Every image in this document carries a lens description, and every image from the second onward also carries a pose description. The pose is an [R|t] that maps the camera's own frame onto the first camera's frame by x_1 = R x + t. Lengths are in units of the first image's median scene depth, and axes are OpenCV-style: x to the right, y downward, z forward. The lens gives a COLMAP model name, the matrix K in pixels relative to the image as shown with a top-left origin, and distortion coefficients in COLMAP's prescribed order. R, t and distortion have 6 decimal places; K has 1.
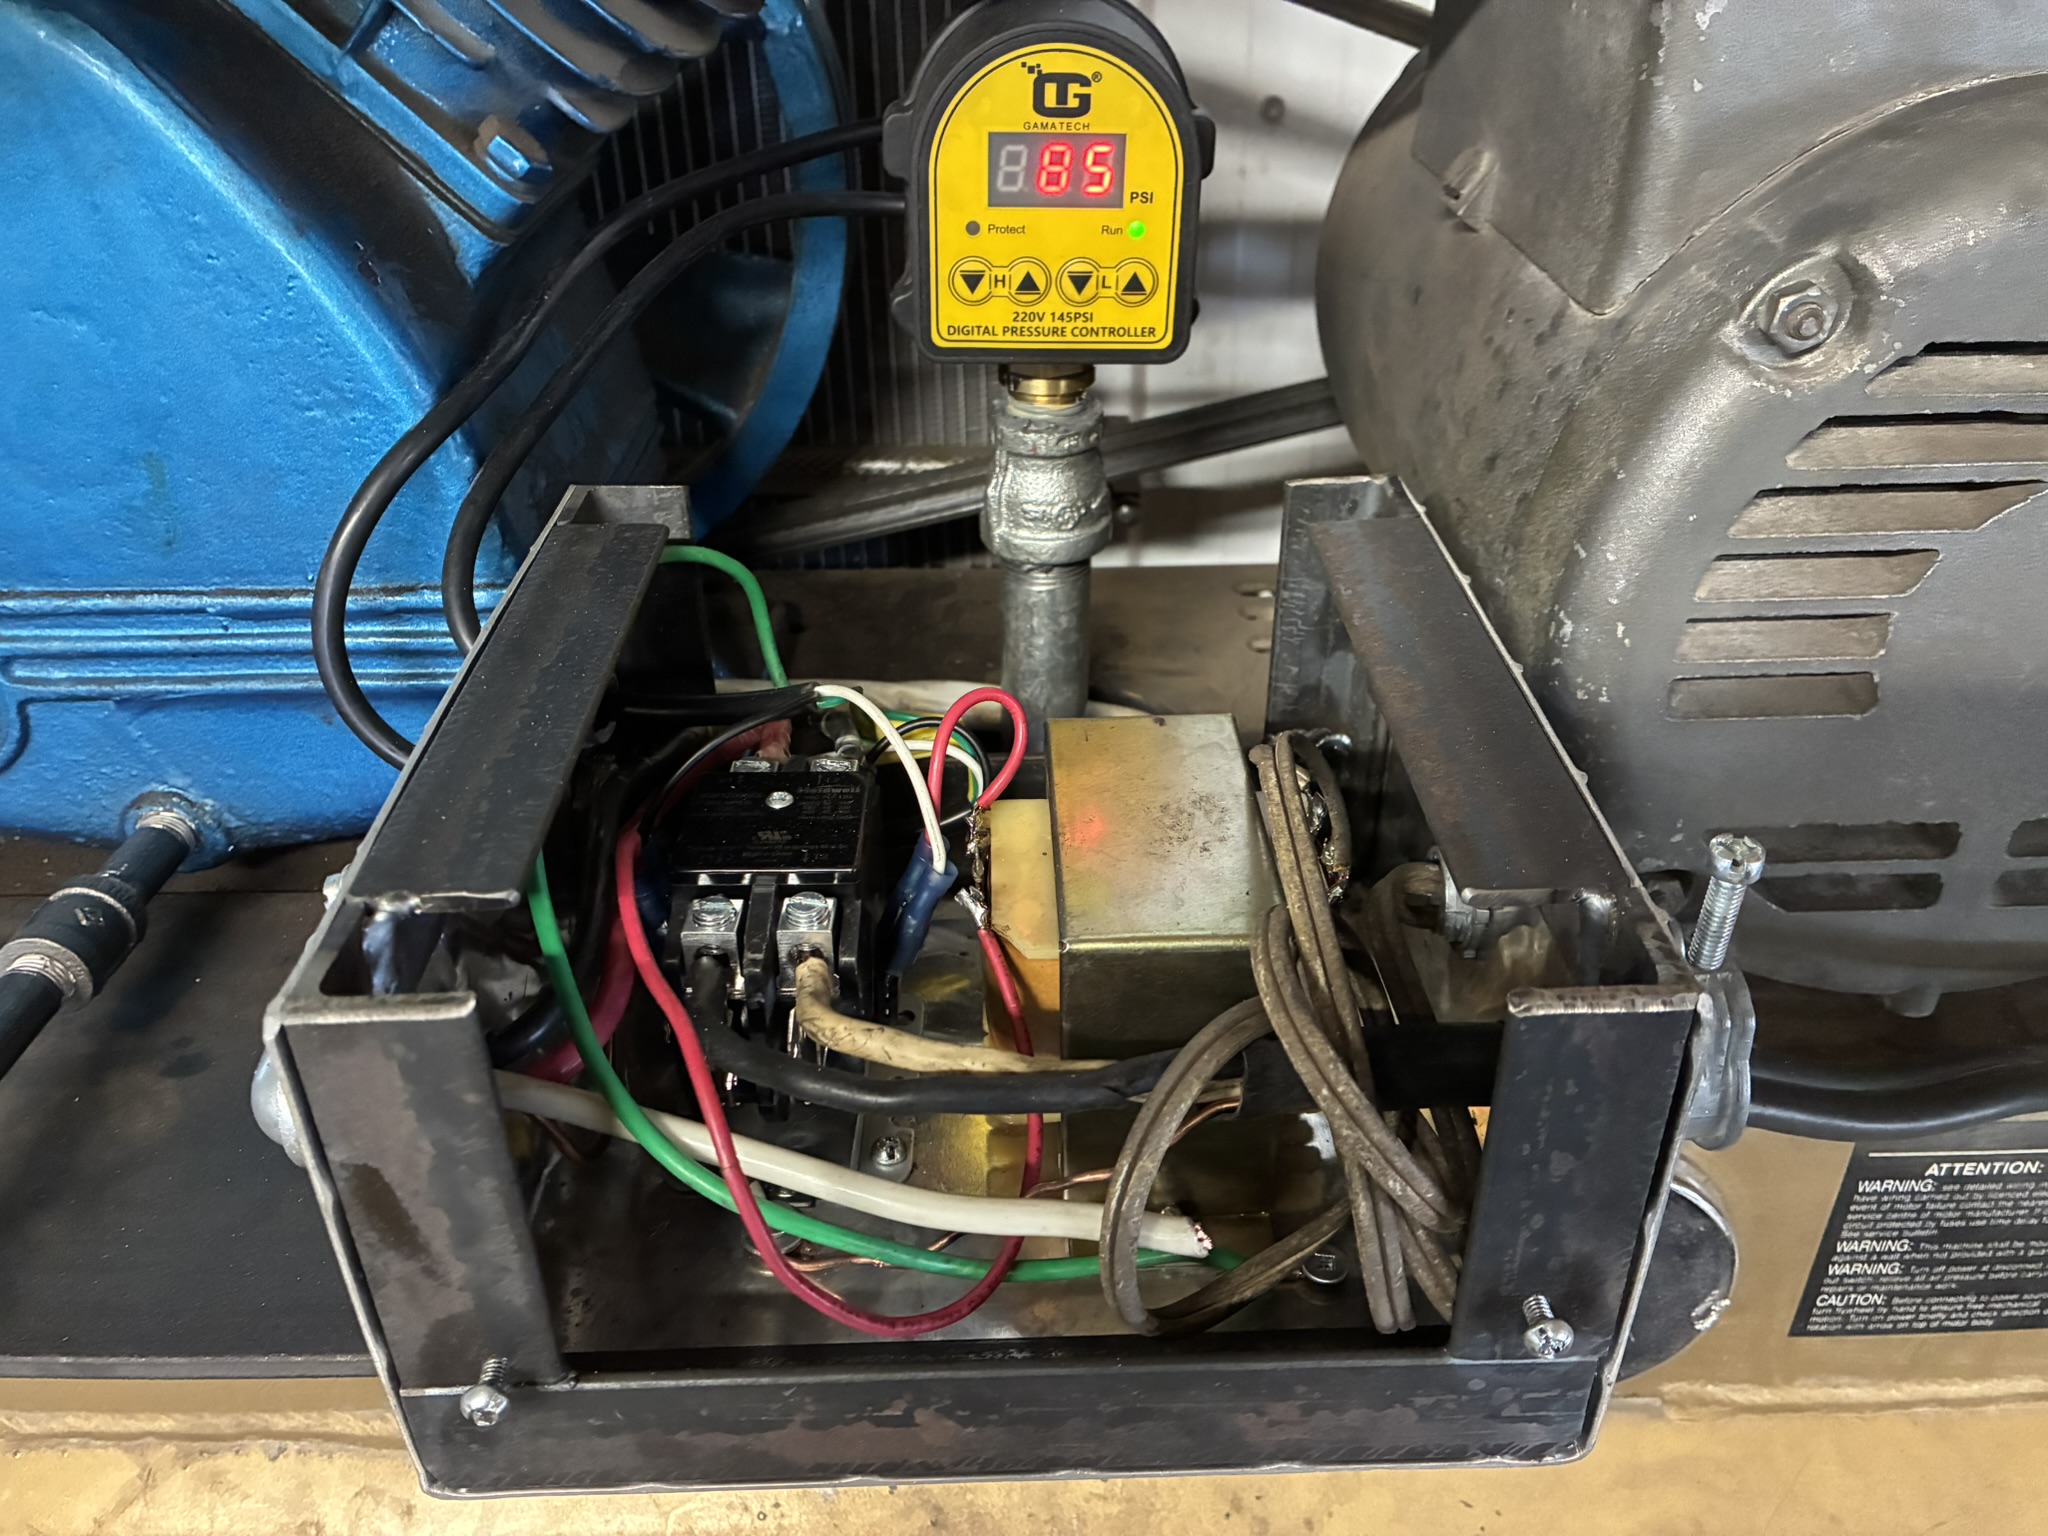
lens RADIAL K [[1584.4, 0, 1029.9], [0, 1584.4, 769.6], [0, 0, 1]] dist [0.060355, -0.102022]
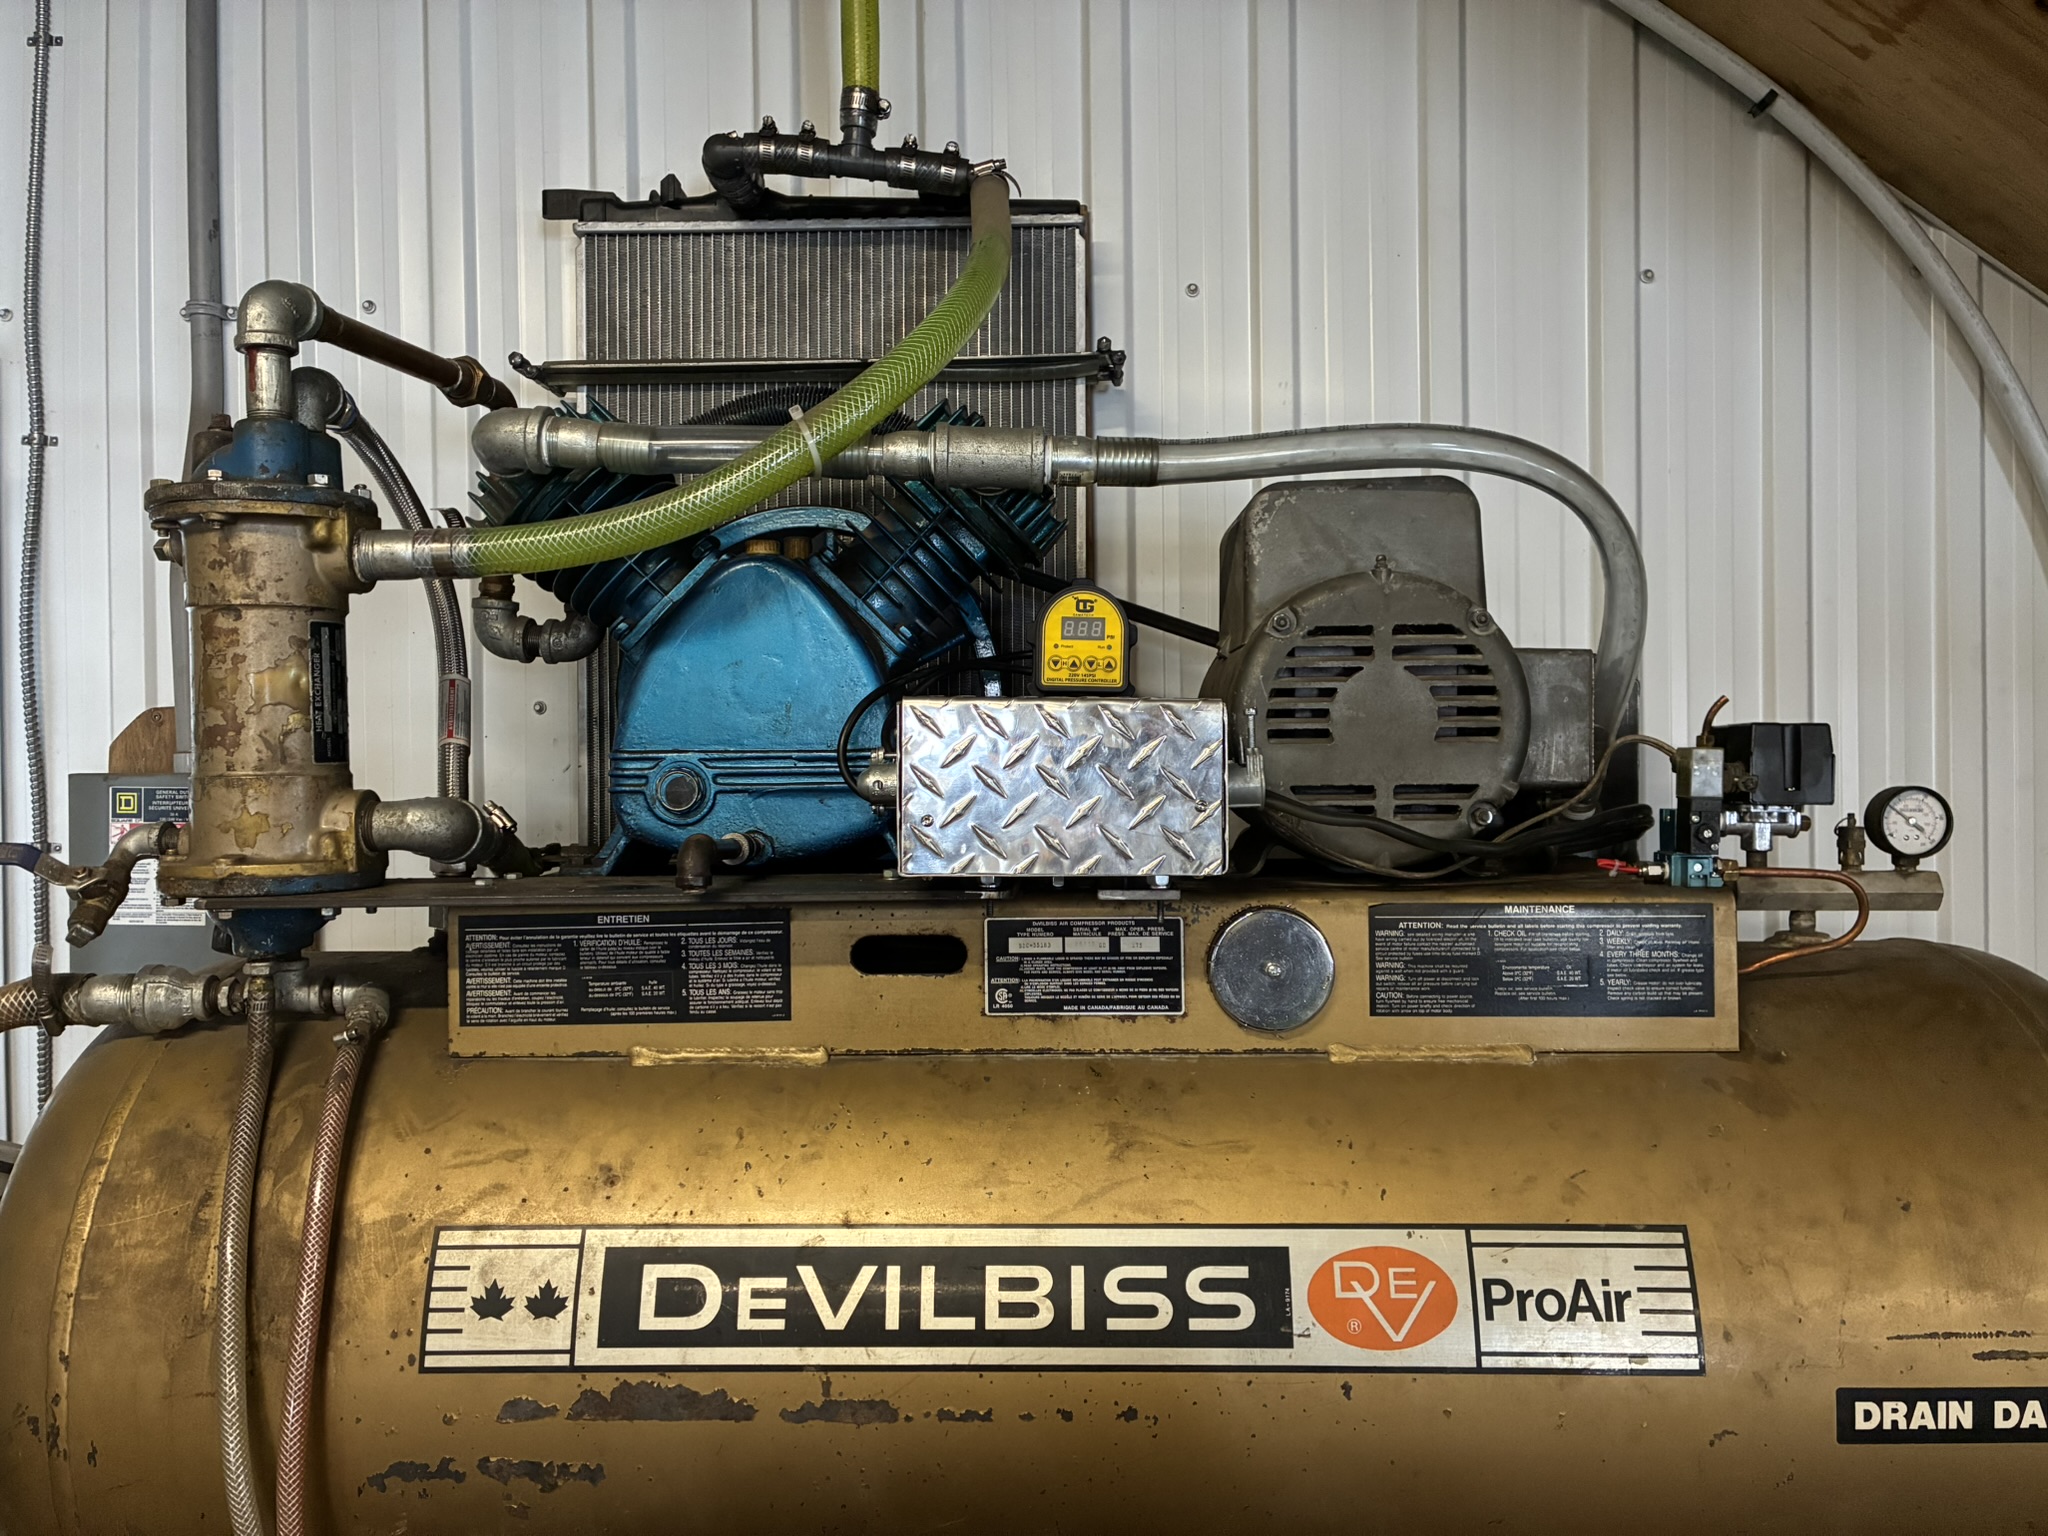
lens RADIAL K [[1584.4, 0, 1029.9], [0, 1584.4, 769.6], [0, 0, 1]] dist [0.060355, -0.102022]
pose [[0.999015, 0.004888, -0.044107, 0.049605], [-0.027597, 0.846777, -0.531232, 1.481415], [0.034752, 0.531926, 0.846077, -1.459016]]
